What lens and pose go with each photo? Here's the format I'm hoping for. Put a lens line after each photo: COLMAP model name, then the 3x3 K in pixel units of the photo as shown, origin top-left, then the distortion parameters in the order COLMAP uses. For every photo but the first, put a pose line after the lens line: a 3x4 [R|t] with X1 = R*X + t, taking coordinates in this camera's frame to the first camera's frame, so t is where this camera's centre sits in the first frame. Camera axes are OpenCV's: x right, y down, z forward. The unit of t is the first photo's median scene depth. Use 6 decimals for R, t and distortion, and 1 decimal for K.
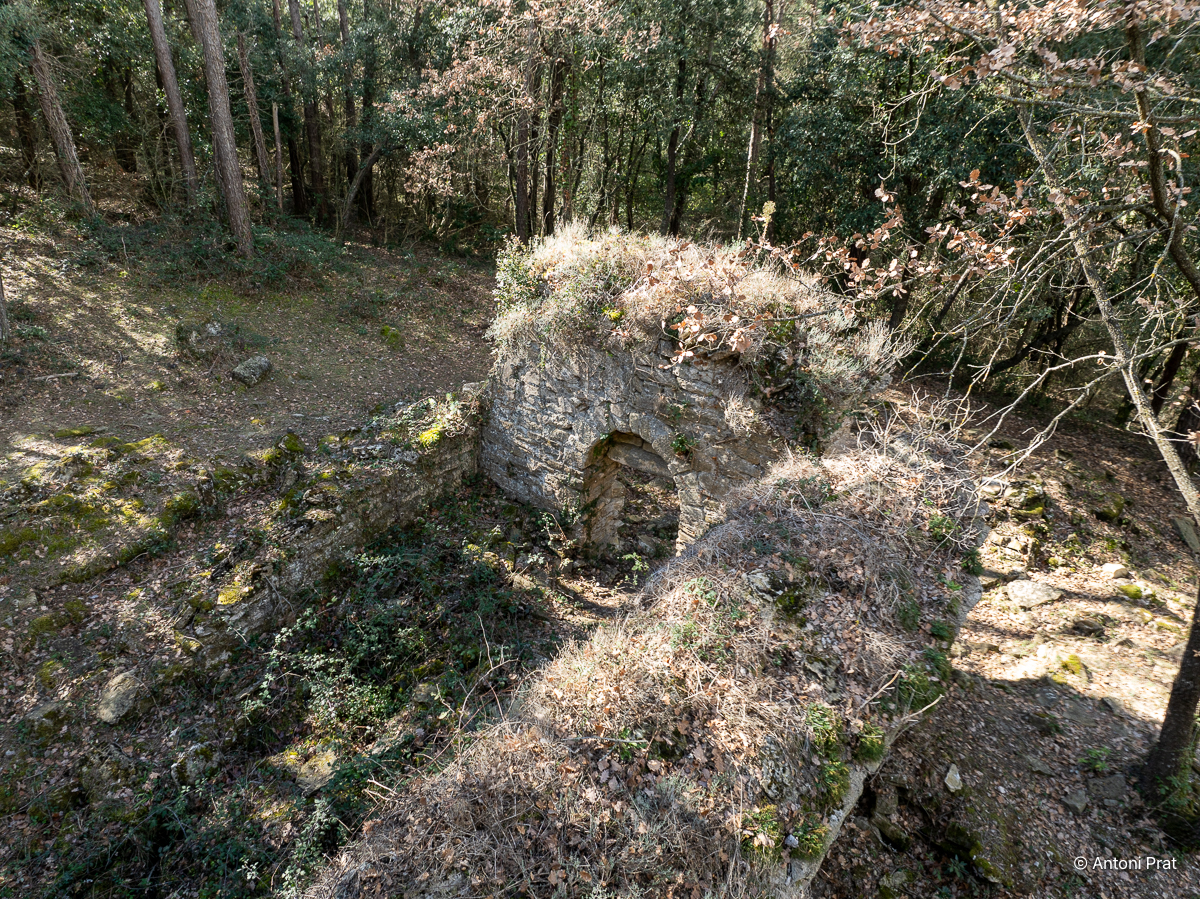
lens RADIAL K [[873.0, 0, 600.0], [0, 873.0, 449.5], [0, 0, 1]] dist [-0.023874, -0.003799]
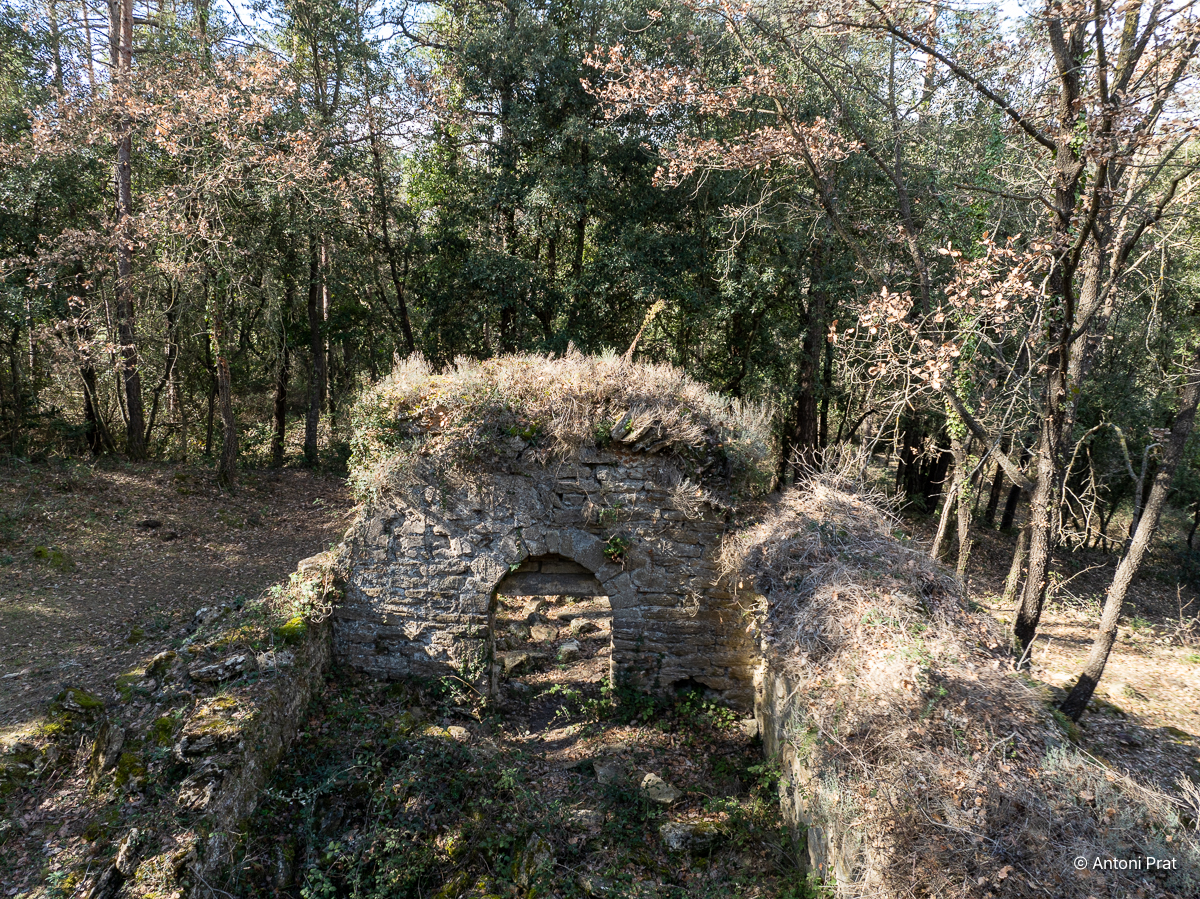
lens RADIAL K [[873.0, 0, 600.0], [0, 873.0, 449.5], [0, 0, 1]] dist [-0.023874, -0.003799]
pose [[0.788084, -0.162140, 0.593830, -0.444062], [0.277644, 0.954614, -0.107819, -0.008376], [-0.549397, 0.249844, 0.797334, 0.162187]]
